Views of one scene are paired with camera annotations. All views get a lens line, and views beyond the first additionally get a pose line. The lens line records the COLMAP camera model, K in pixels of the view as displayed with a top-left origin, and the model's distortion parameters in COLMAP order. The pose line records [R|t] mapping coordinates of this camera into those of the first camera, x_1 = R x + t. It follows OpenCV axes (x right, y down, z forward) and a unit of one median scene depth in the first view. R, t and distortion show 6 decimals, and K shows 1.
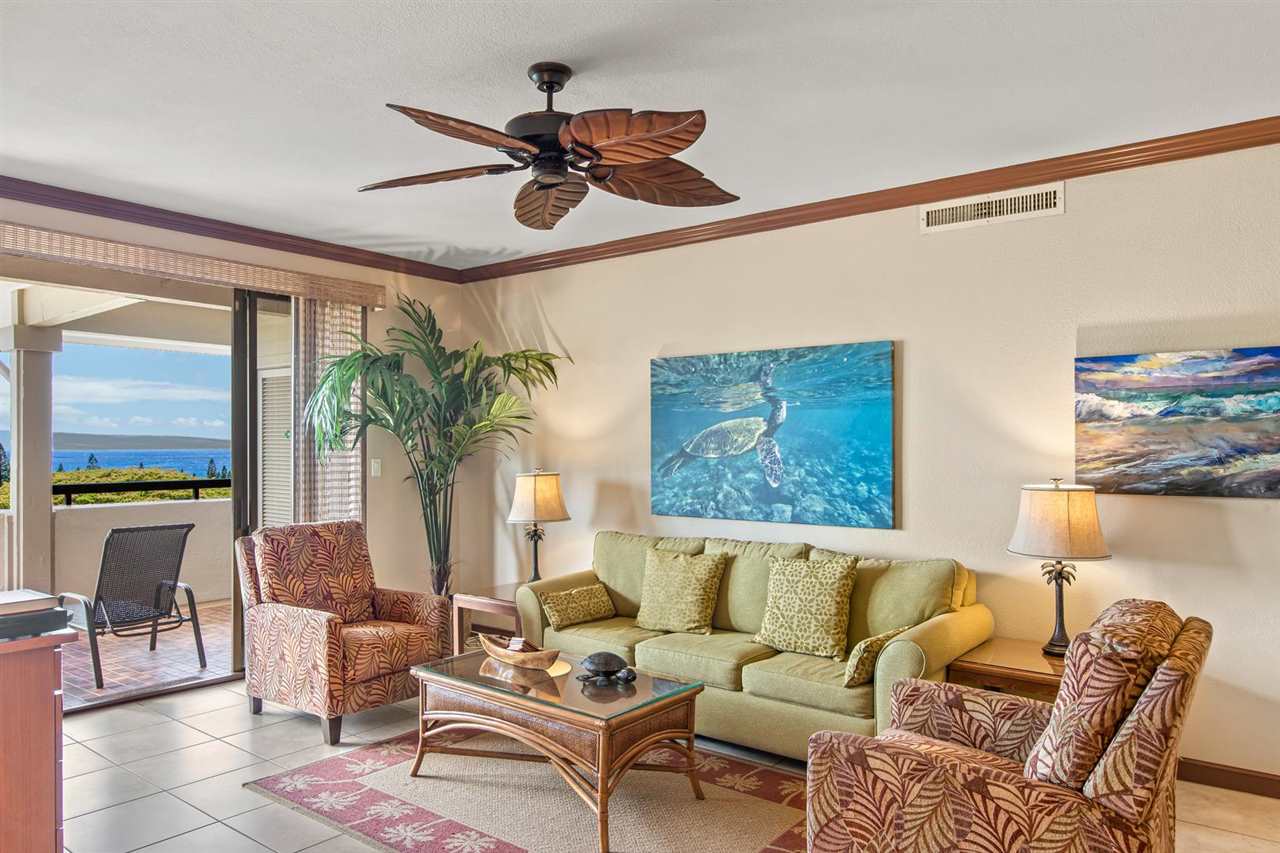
lens RADIAL K [[863.1, 0, 638.0], [0, 863.1, 431.1], [0, 0, 1]] dist [-0.004742, 0.001226]
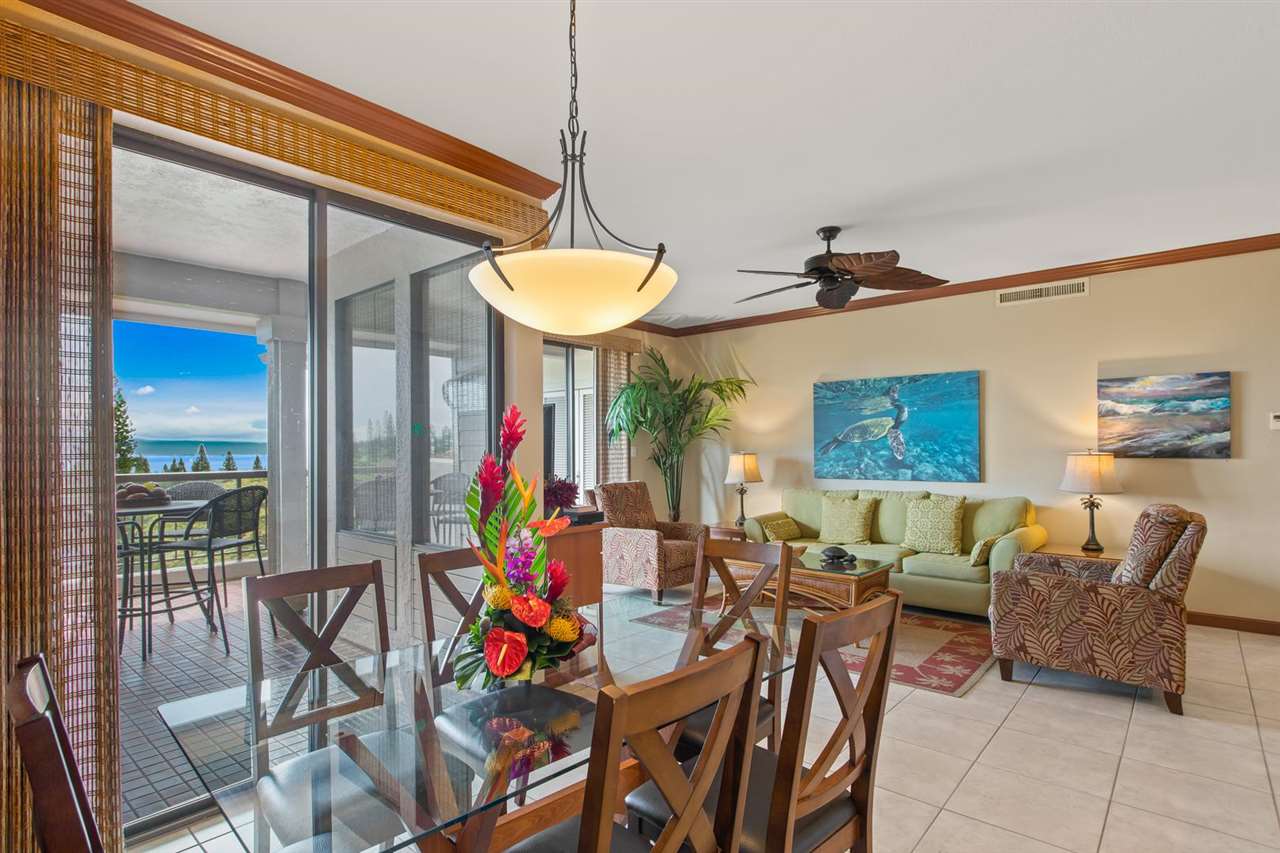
lens RADIAL K [[658.1, 0, 639.7], [0, 658.1, 437.5], [0, 0, 1]] dist [-0.001835, -0.000816]
pose [[0.999166, -0.007186, -0.040187, -0.340351], [0.007108, 0.999973, -0.002086, 0.025995], [0.040201, 0.001799, 0.999190, -0.335479]]
